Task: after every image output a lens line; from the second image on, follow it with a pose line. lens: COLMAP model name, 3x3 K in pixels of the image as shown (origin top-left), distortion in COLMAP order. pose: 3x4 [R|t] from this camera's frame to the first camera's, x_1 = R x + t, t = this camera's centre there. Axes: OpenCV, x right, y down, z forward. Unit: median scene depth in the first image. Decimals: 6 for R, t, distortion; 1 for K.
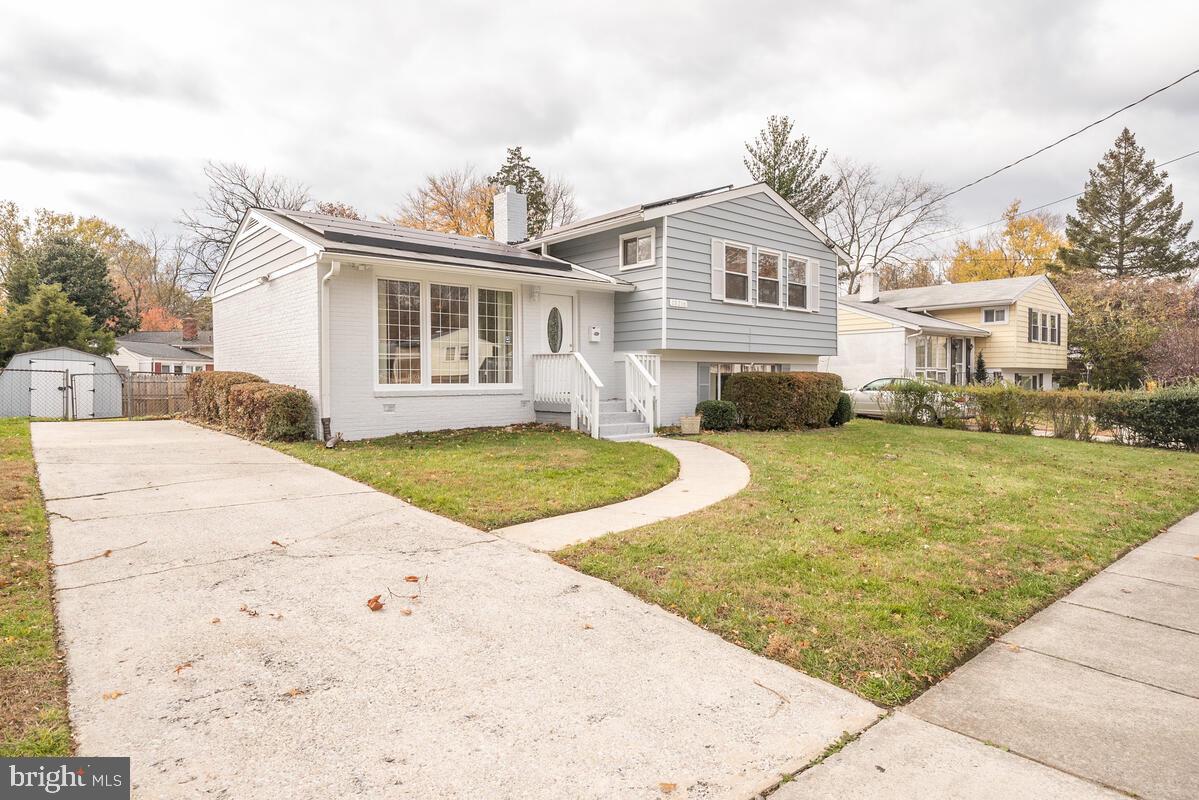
lens RADIAL K [[676.6, 0, 600.0], [0, 676.6, 391.0], [0, 0, 1]] dist [-0.003901, -0.004676]
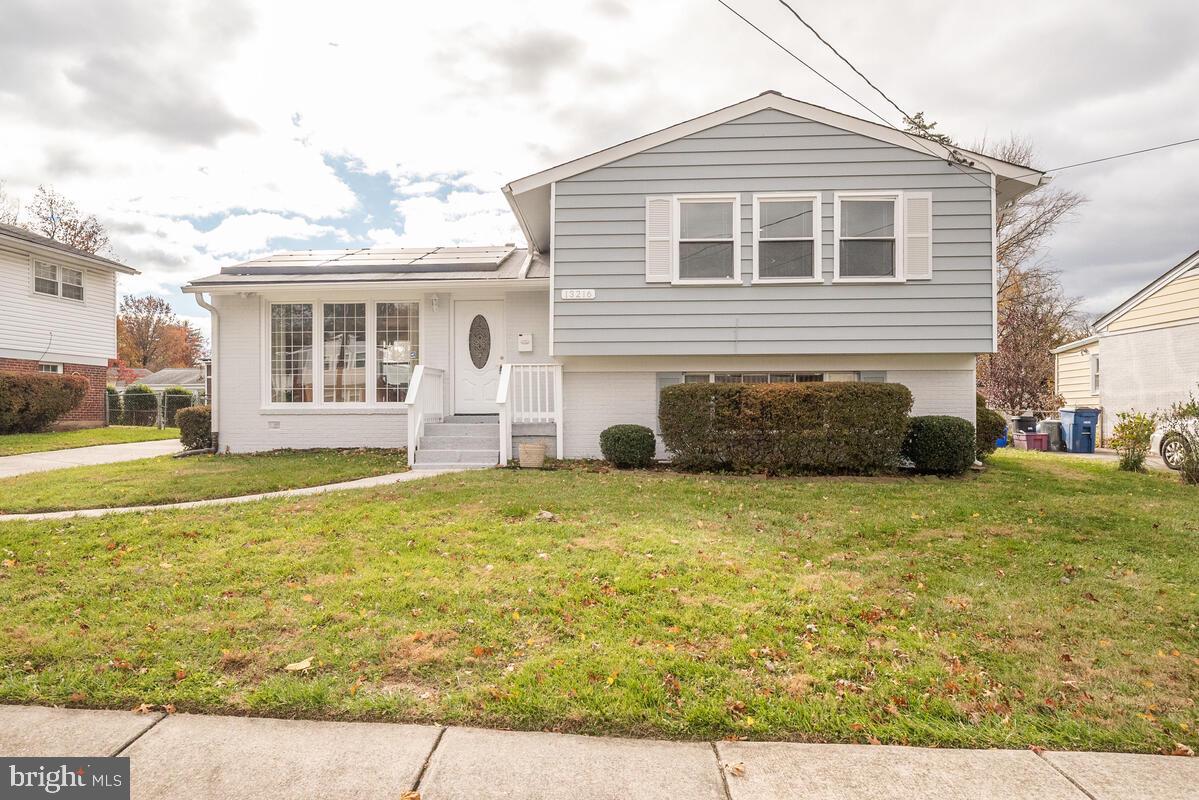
lens RADIAL K [[725.2, 0, 593.9], [0, 725.2, 409.1], [0, 0, 1]] dist [0.002571, 0.000274]
pose [[0.720474, -0.002005, -0.693479, 0.673427], [-0.009901, 0.999864, -0.013177, 0.007801], [0.693411, 0.016360, 0.720357, 0.428873]]
